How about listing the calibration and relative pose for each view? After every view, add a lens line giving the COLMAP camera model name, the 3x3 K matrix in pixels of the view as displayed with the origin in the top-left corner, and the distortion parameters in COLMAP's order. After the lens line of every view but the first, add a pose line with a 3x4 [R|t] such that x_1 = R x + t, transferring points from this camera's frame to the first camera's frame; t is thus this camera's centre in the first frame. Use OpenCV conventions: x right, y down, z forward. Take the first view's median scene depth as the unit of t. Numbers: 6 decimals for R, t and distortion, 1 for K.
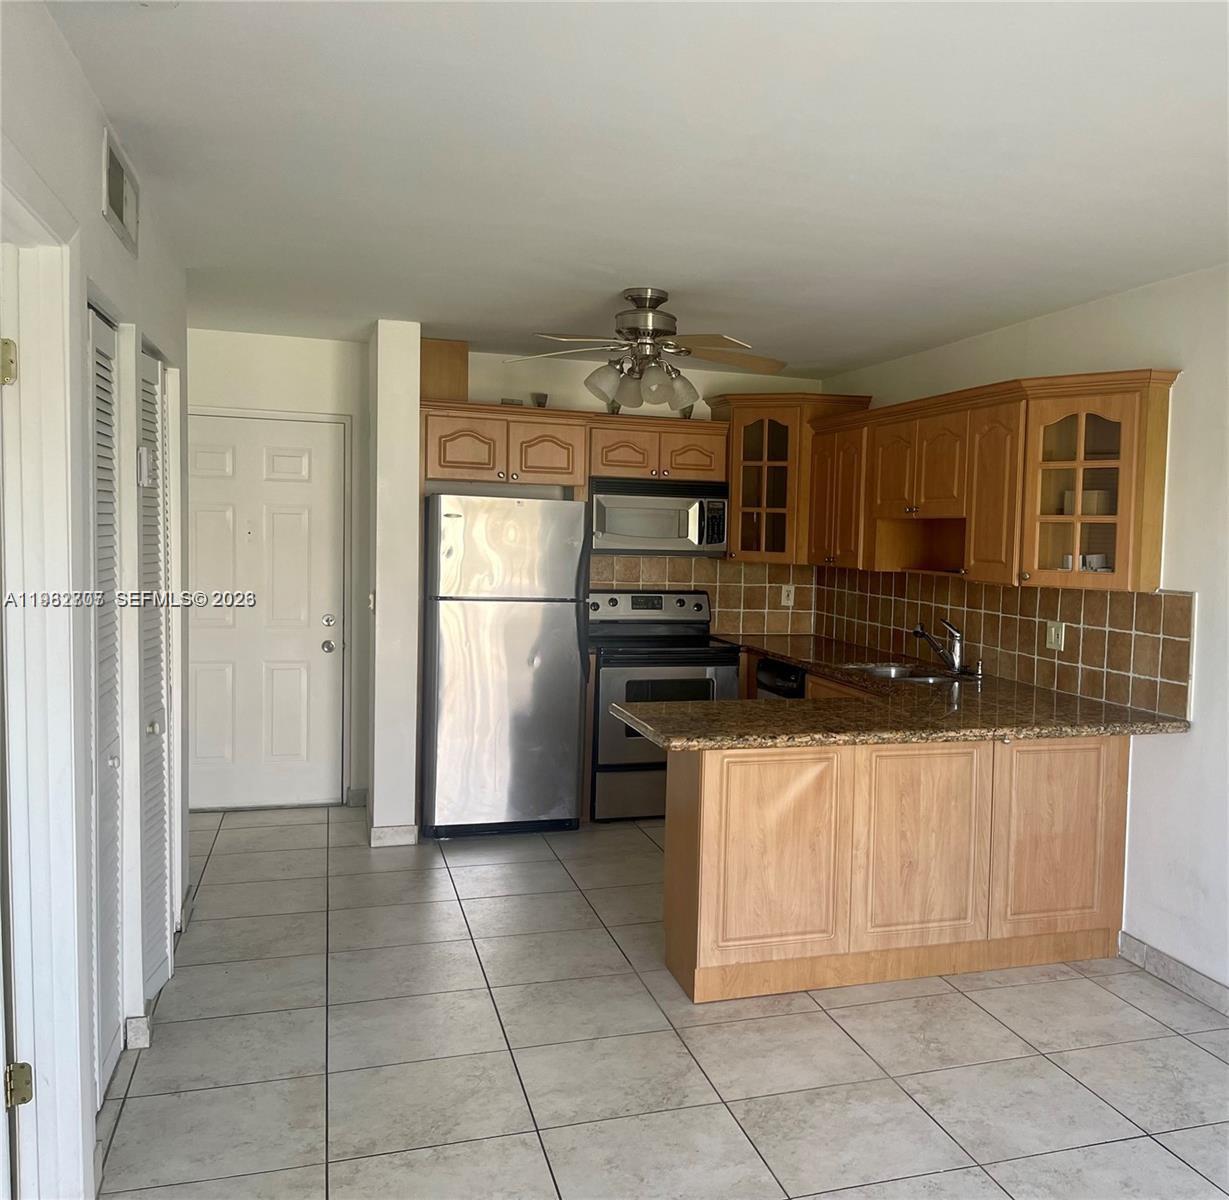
lens RADIAL K [[975.8, 0, 614.5], [0, 975.8, 600.0], [0, 0, 1]] dist [-0.000845, -0.000165]
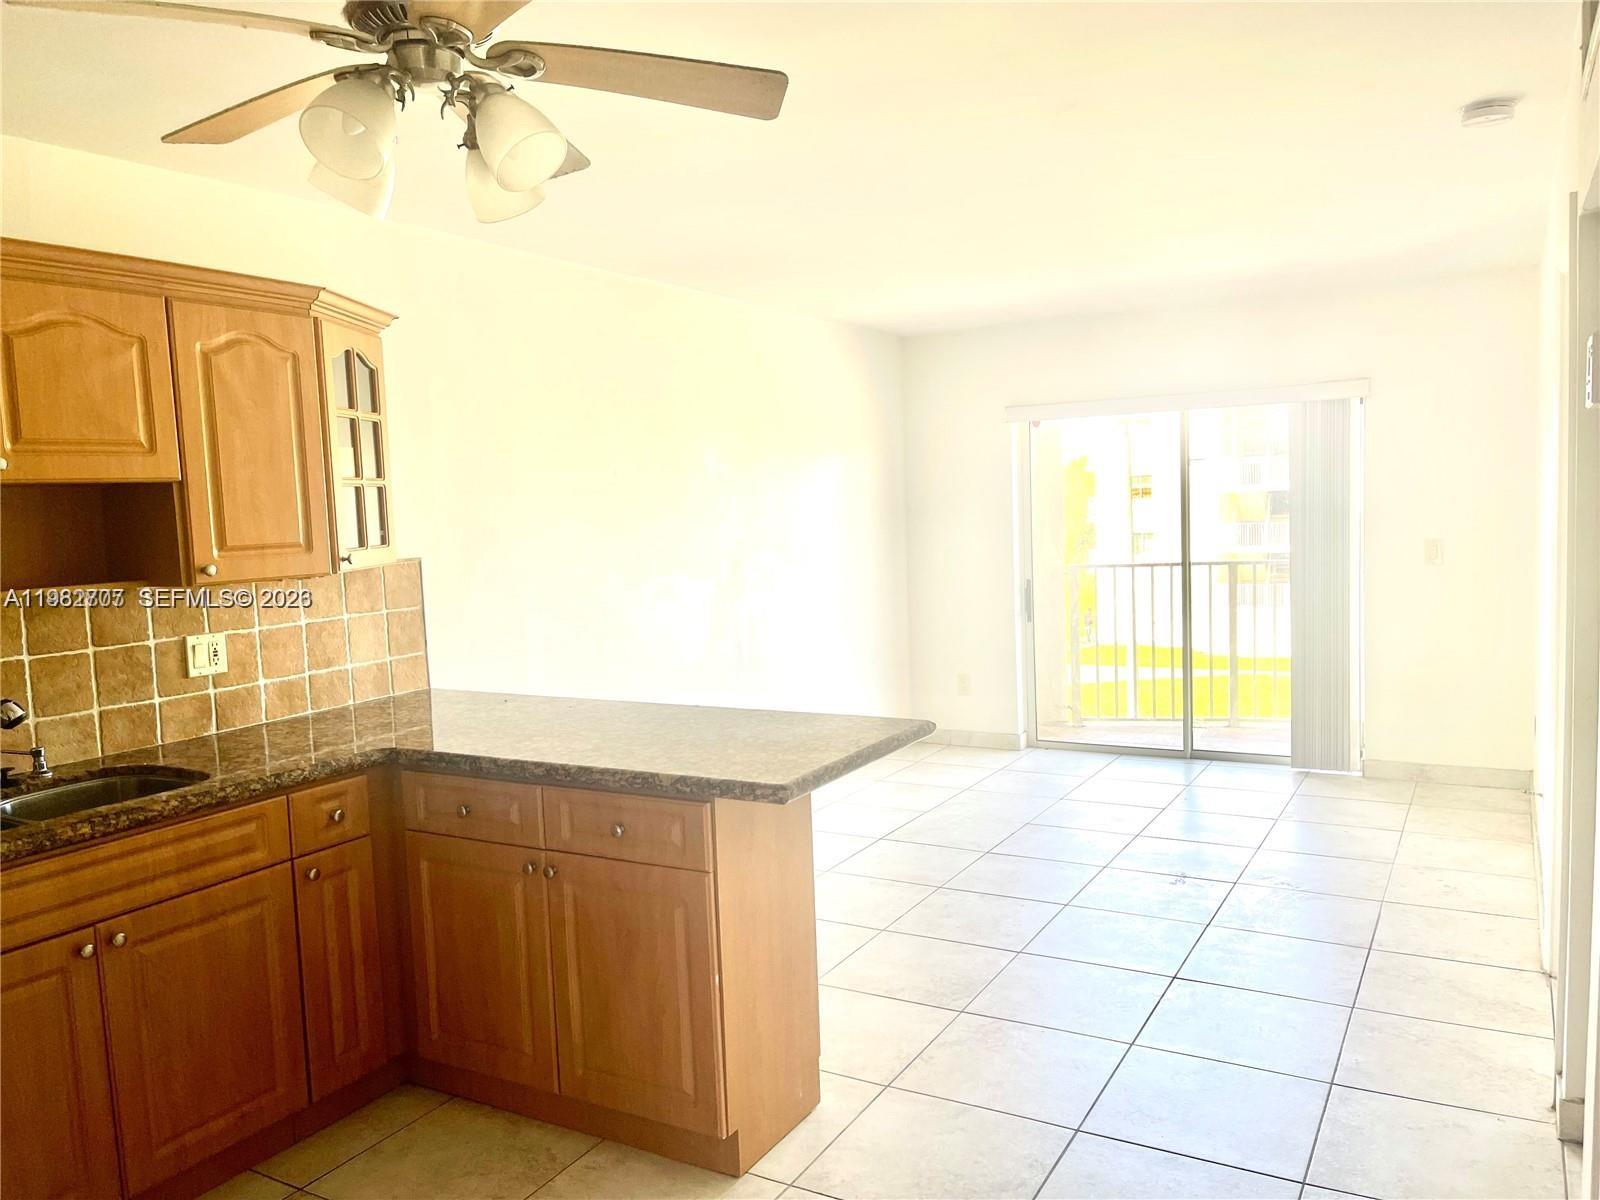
lens RADIAL K [[1219.0, 0, 800.0], [0, 1219.0, 600.0], [0, 0, 1]] dist [0.094399, -0.081129]
pose [[-0.696727, -0.070064, 0.713906, -0.463860], [0.067182, 0.984471, 0.162183, -0.116518], [-0.714183, 0.160959, -0.681201, 1.316462]]
